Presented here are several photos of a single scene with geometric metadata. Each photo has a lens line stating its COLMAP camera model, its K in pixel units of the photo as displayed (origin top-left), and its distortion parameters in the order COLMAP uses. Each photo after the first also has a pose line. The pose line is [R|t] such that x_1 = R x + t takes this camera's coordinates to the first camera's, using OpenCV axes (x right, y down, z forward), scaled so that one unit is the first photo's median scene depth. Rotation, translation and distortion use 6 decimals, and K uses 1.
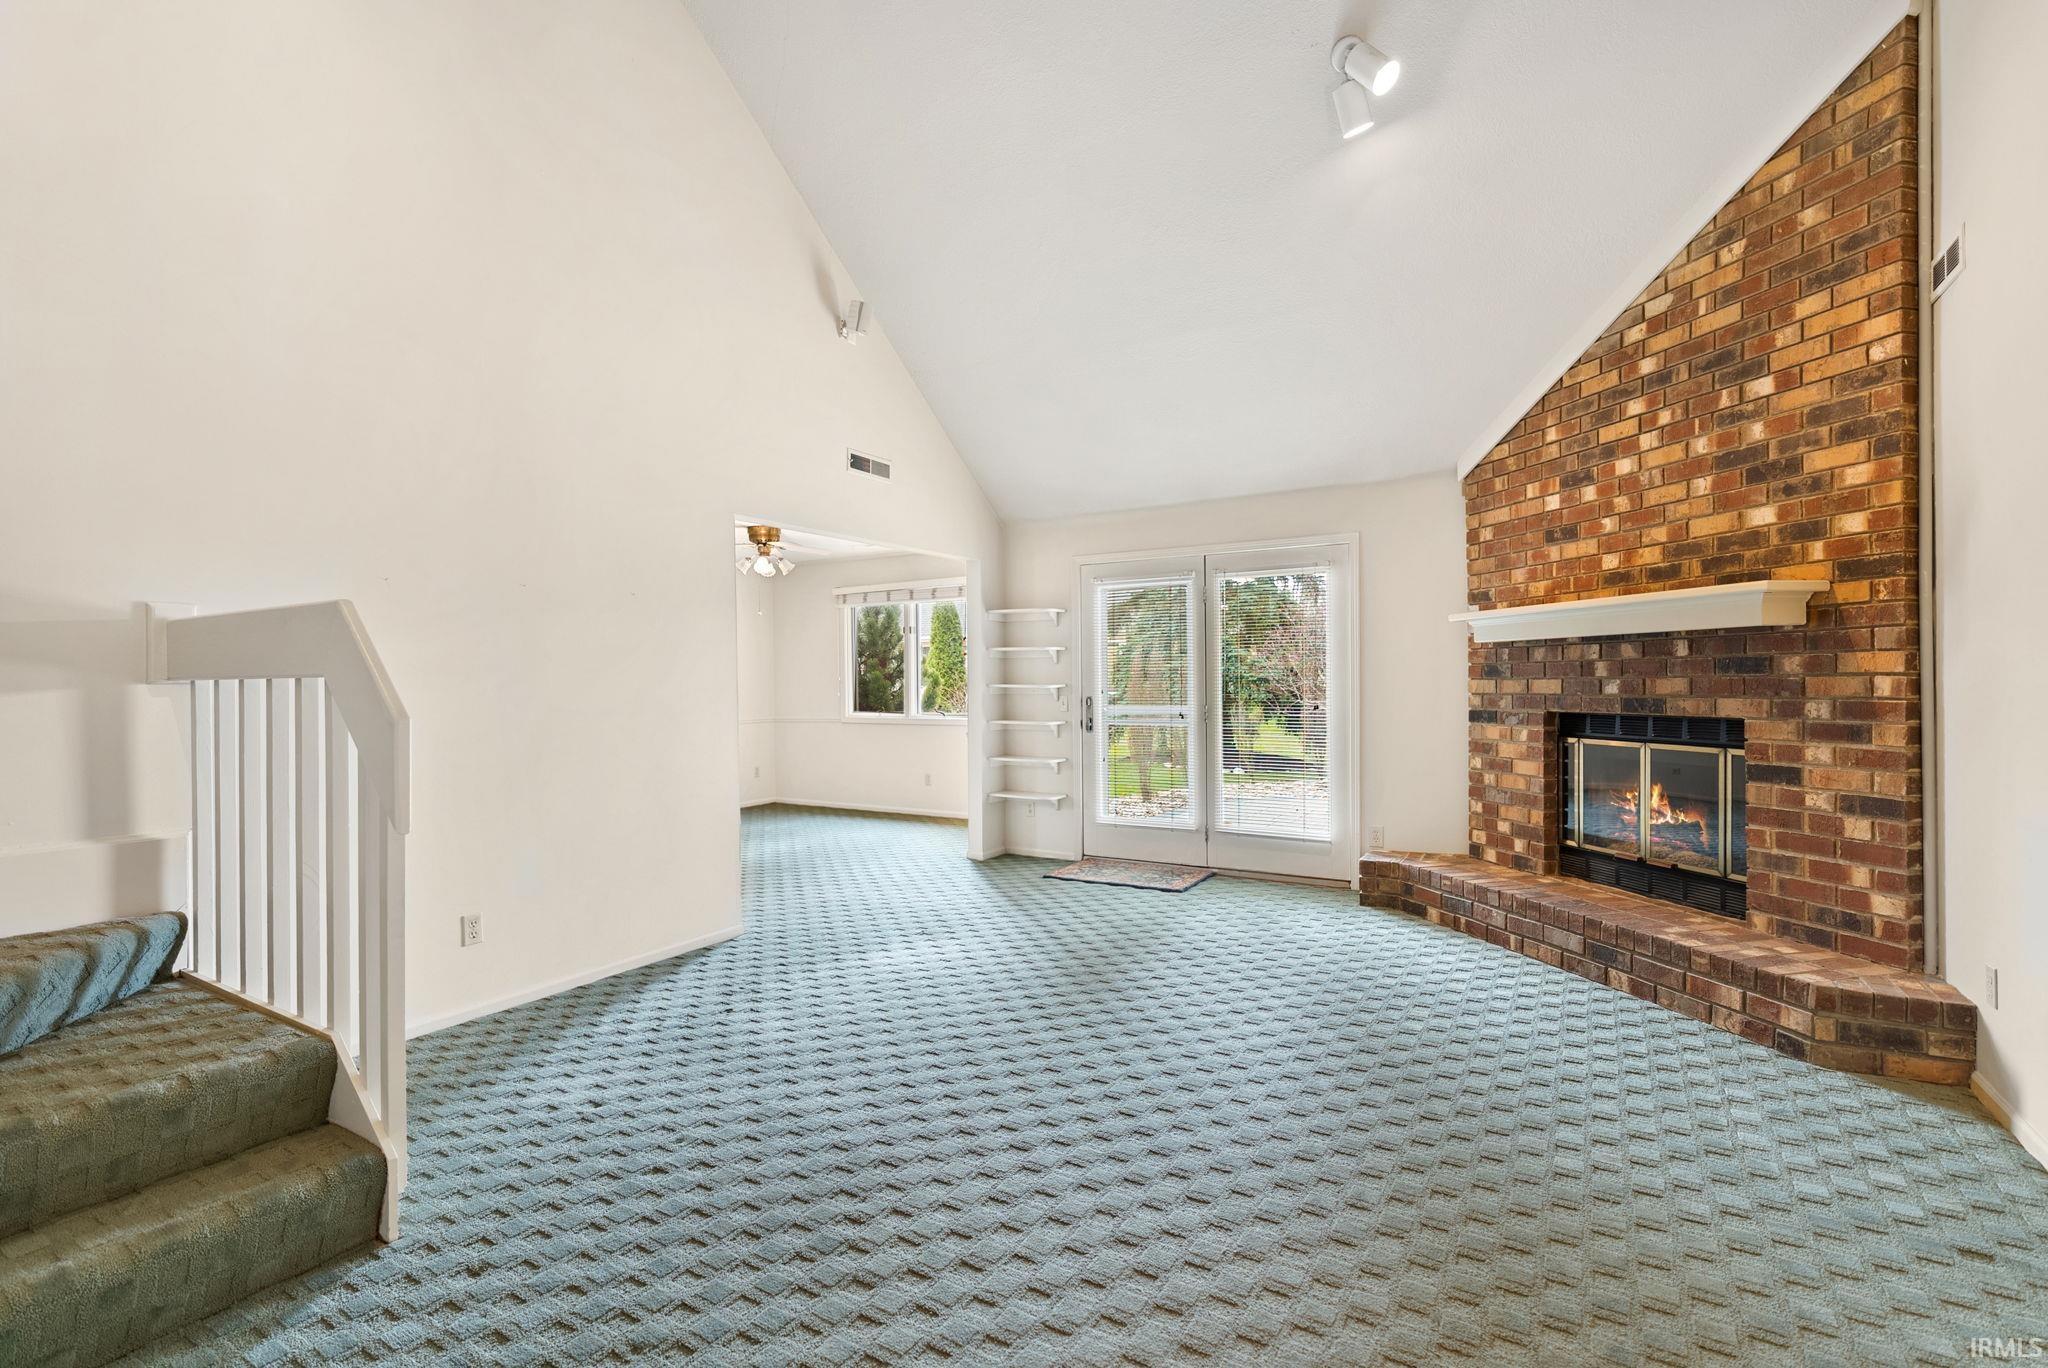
lens RADIAL K [[921.1, 0, 1033.9], [0, 921.1, 680.2], [0, 0, 1]] dist [-0.012088, 0.005529]
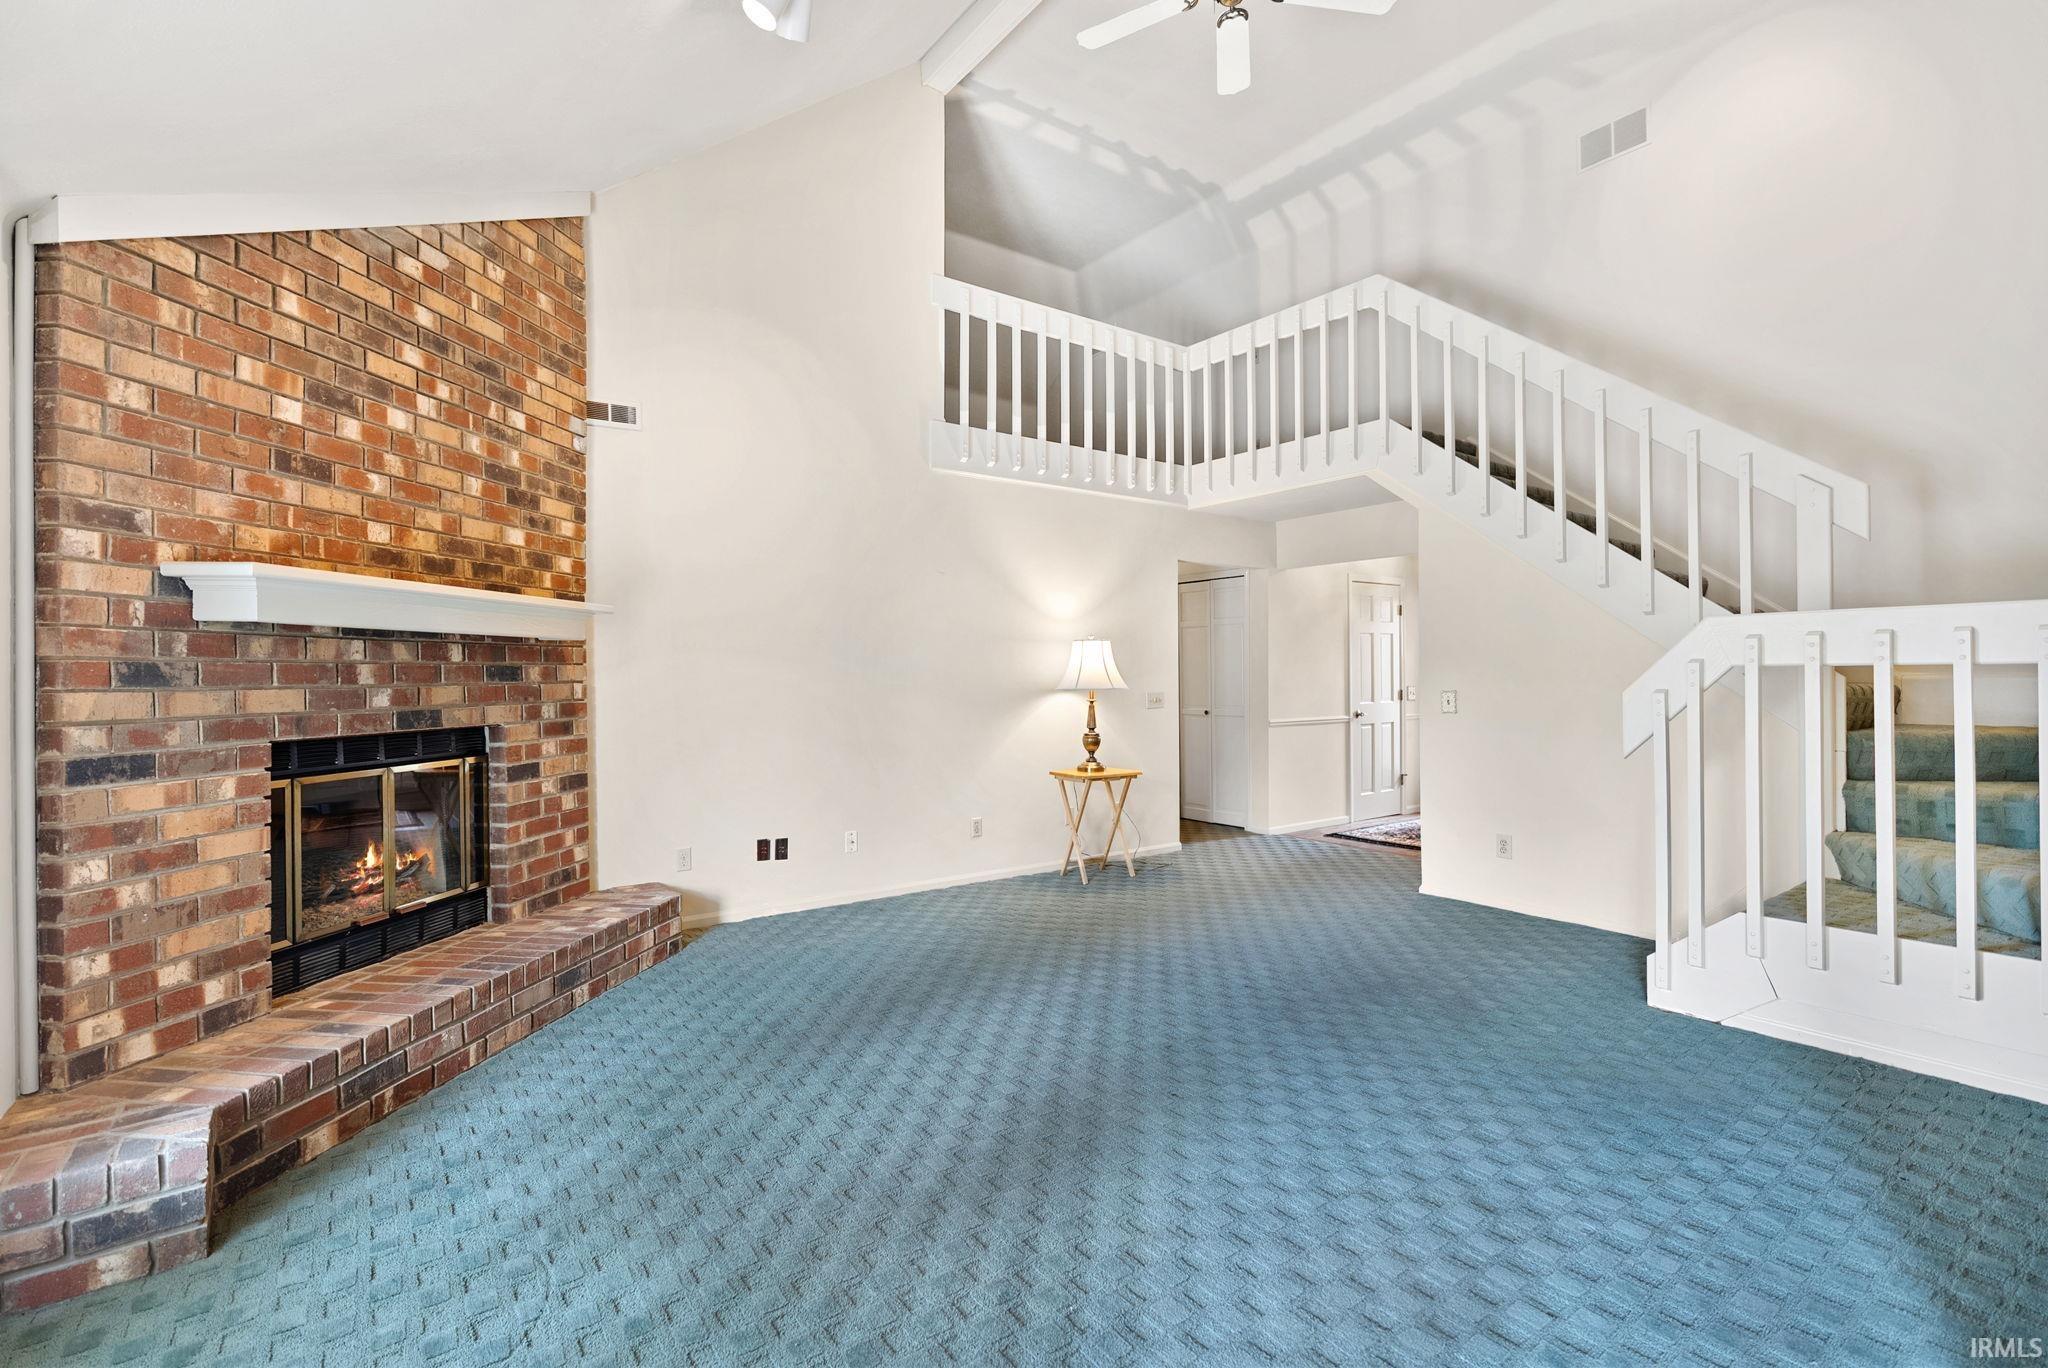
lens RADIAL K [[918.0, 0, 1033.7], [0, 918.0, 659.4], [0, 0, 1]] dist [-0.000223, 0.000604]
pose [[-0.922183, 0.020695, 0.386200, -0.177696], [0.013212, 0.999670, -0.022021, -0.000873], [-0.386528, -0.015205, -0.922152, 1.624365]]
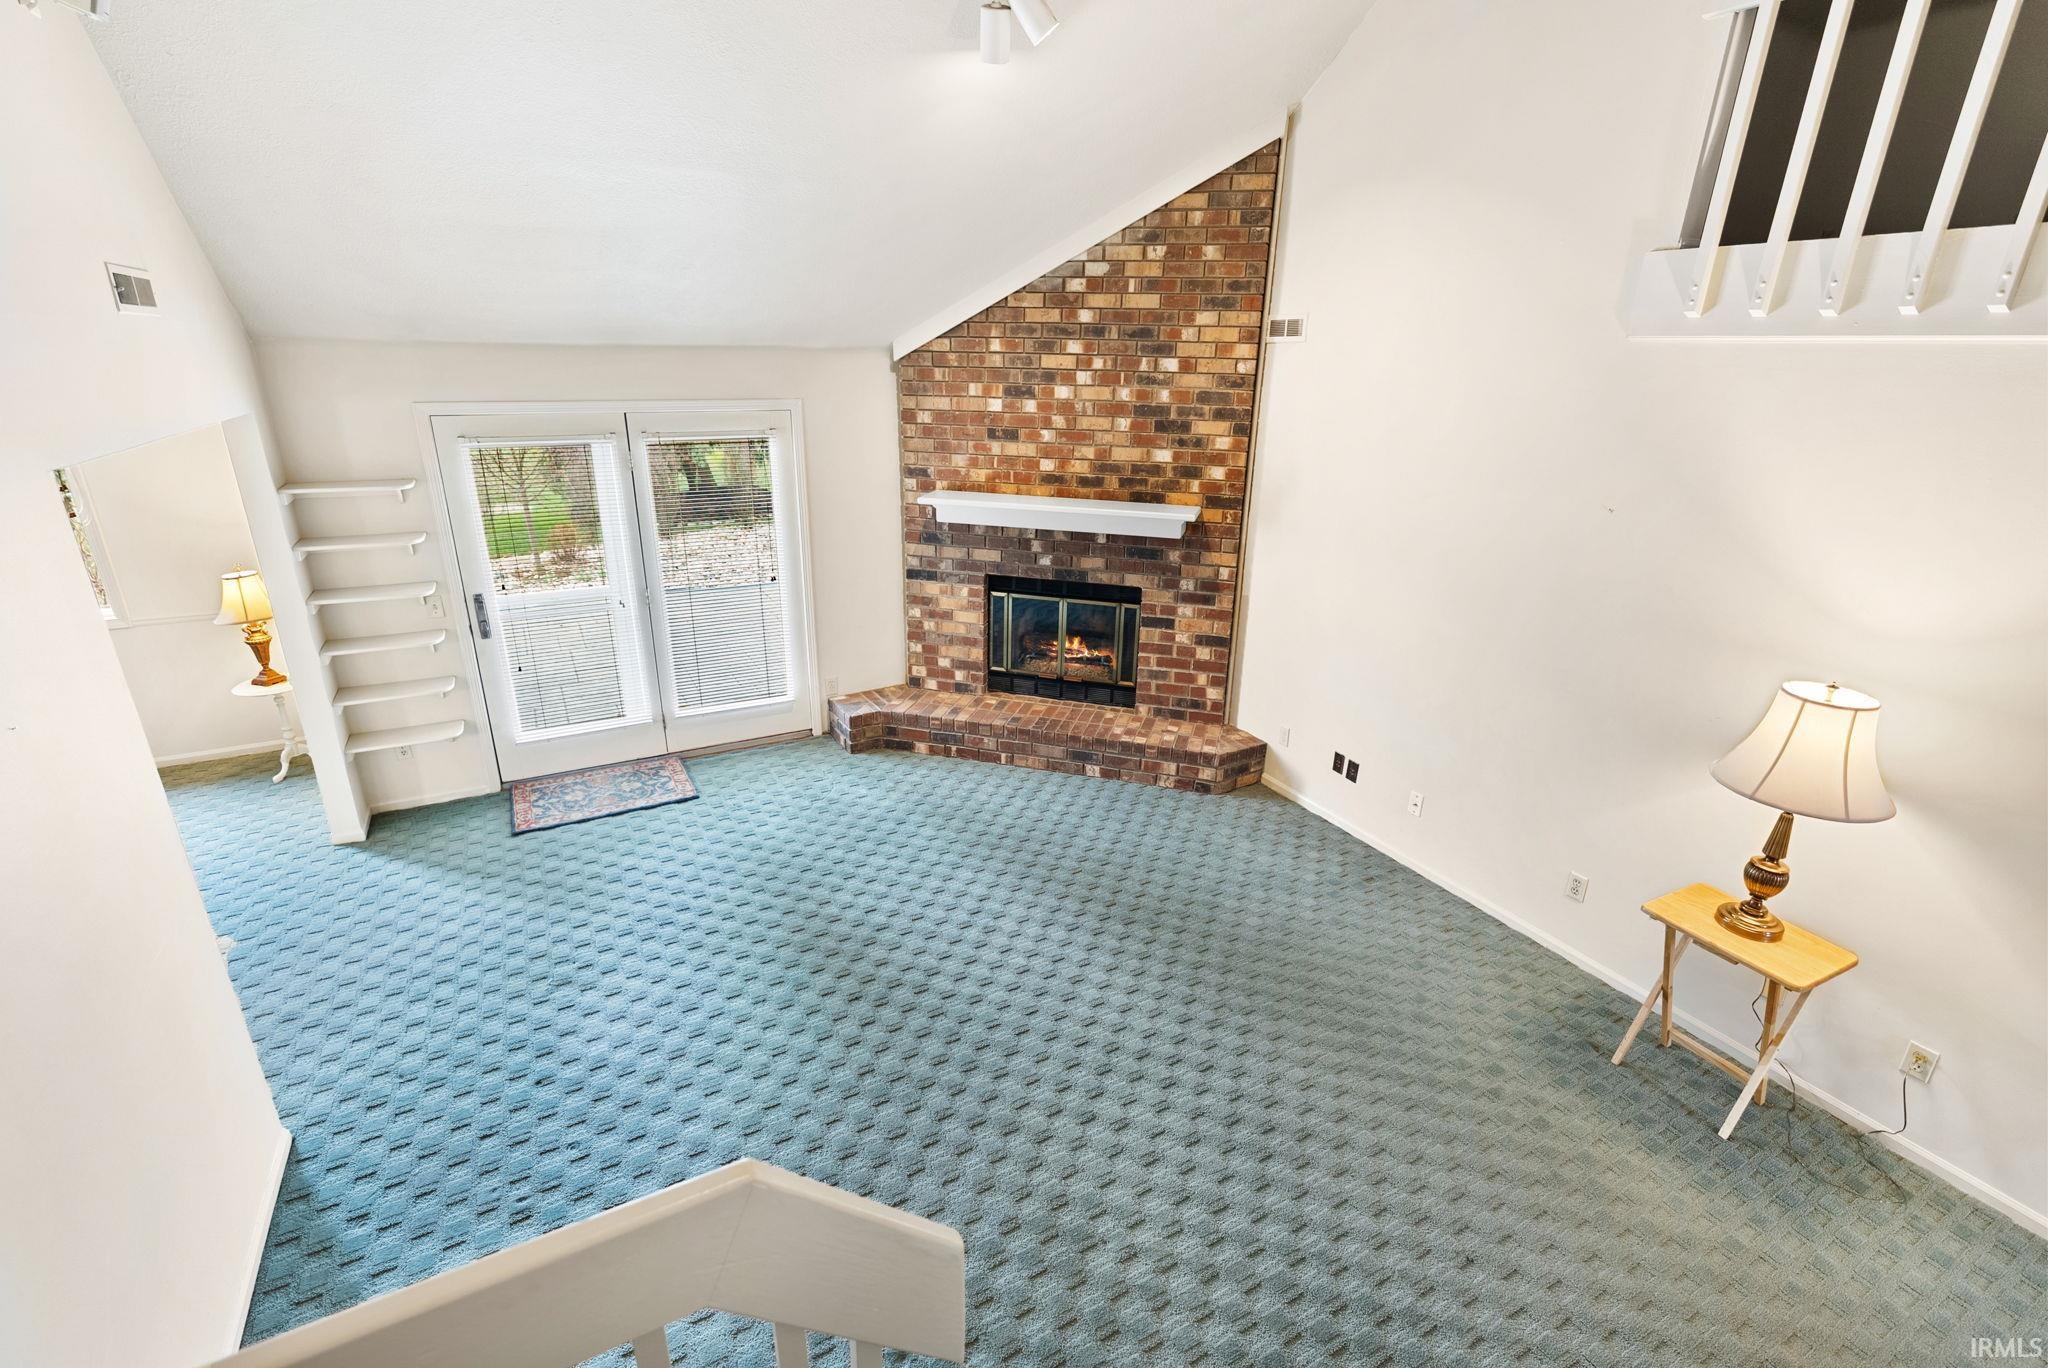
lens RADIAL K [[929.5, 0, 1026.1], [0, 929.5, 673.6], [0, 0, 1]] dist [-0.002112, 0.001189]
pose [[0.504615, -0.269369, 0.820246, -0.599270], [-0.026461, 0.944808, 0.326554, -0.305172], [-0.862939, -0.186489, 0.469637, 0.382063]]
